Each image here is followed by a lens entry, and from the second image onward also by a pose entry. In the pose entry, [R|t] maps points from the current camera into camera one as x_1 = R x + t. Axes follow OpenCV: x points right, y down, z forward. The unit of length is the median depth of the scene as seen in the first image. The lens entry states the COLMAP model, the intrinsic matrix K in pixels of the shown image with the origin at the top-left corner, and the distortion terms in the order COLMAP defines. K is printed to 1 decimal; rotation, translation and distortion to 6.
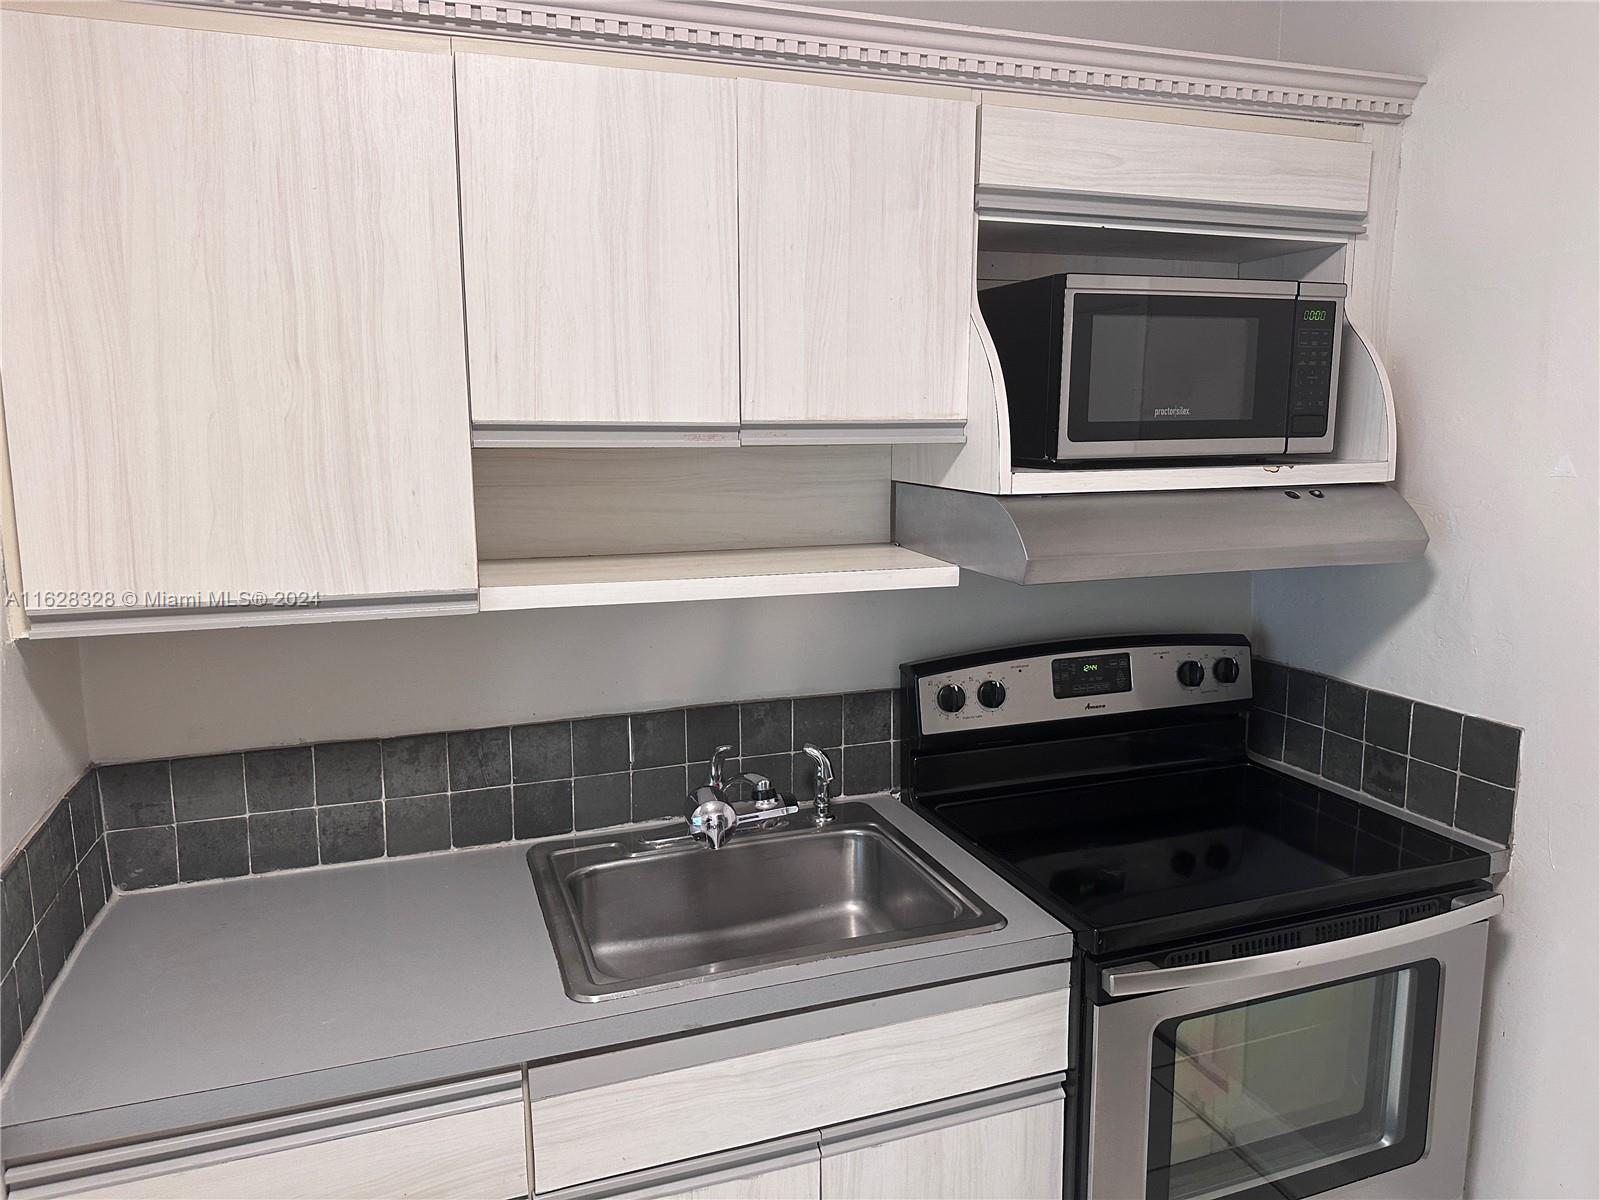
lens RADIAL K [[1103.4, 0, 800.0], [0, 1103.4, 600.0], [0, 0, 1]] dist [0.090652, -0.118190]
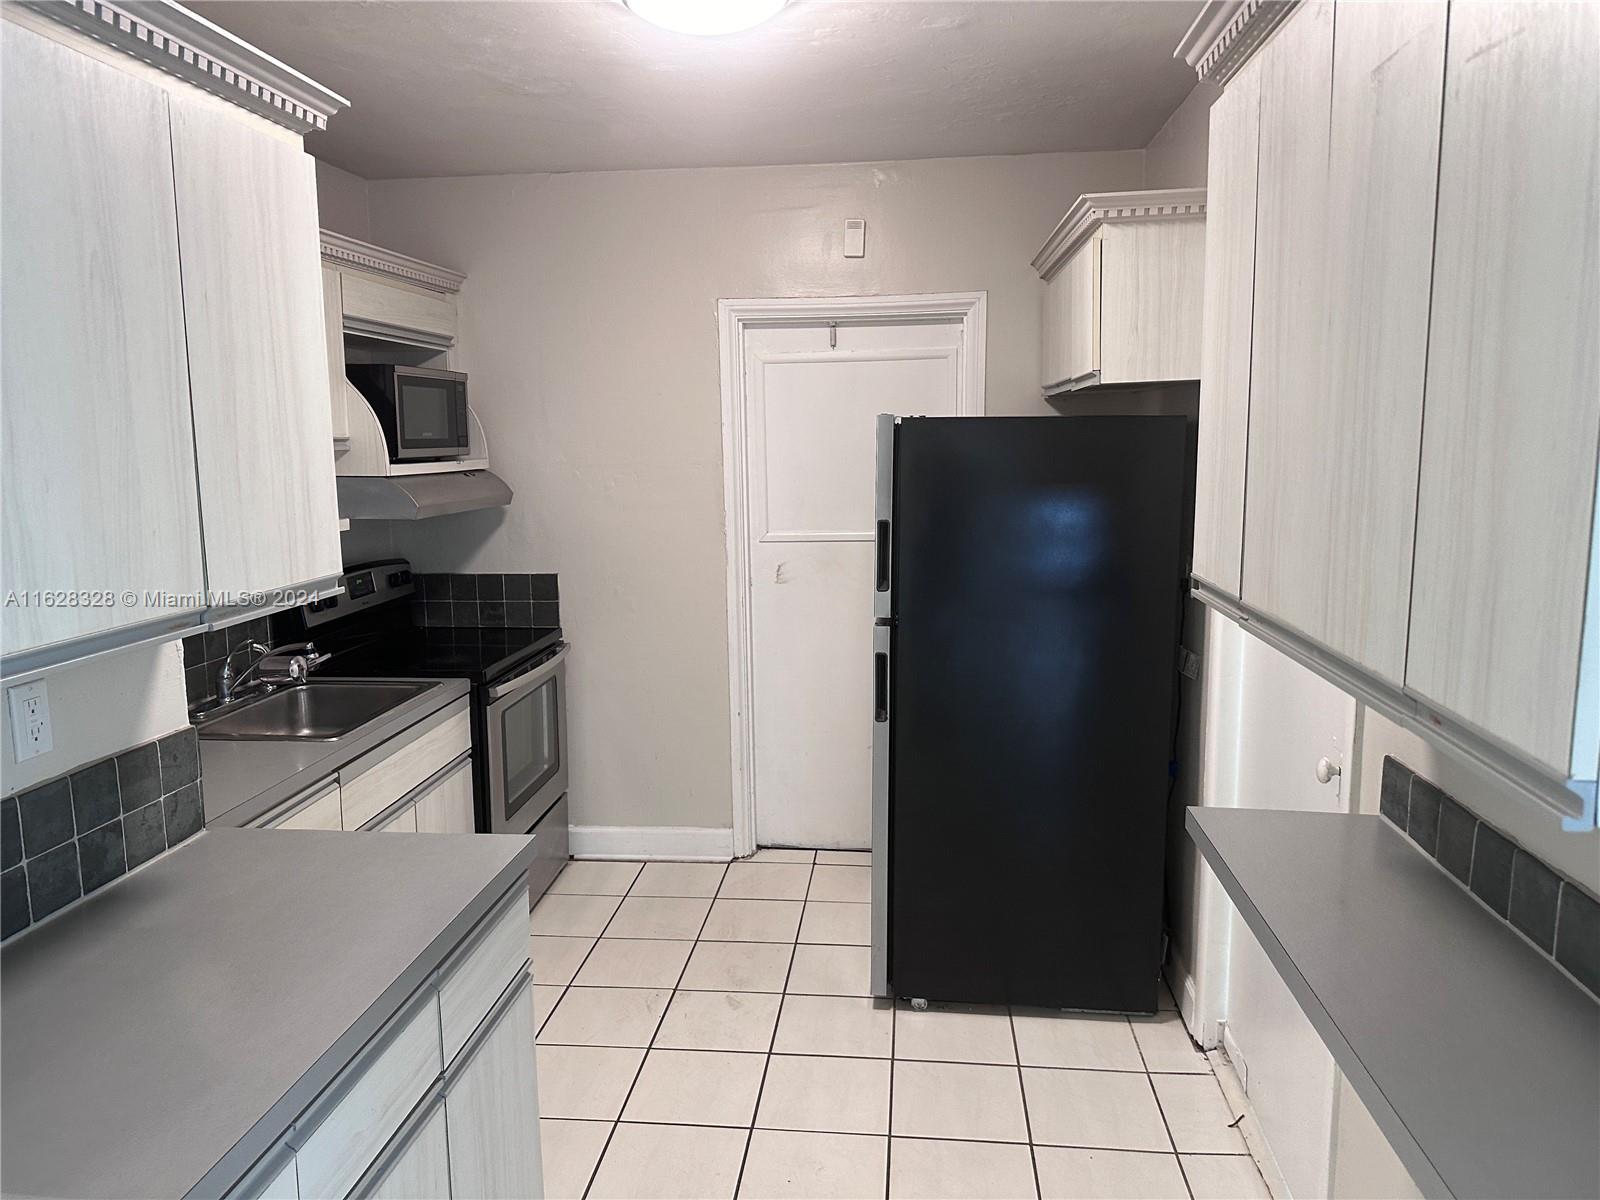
lens RADIAL K [[1103.4, 0, 800.0], [0, 1103.4, 600.0], [0, 0, 1]] dist [0.090652, -0.118190]
pose [[0.440321, -0.135634, 0.887536, -1.141537], [0.149564, 0.985792, 0.076449, 0.069302], [-0.885296, 0.099081, 0.454351, -0.455503]]
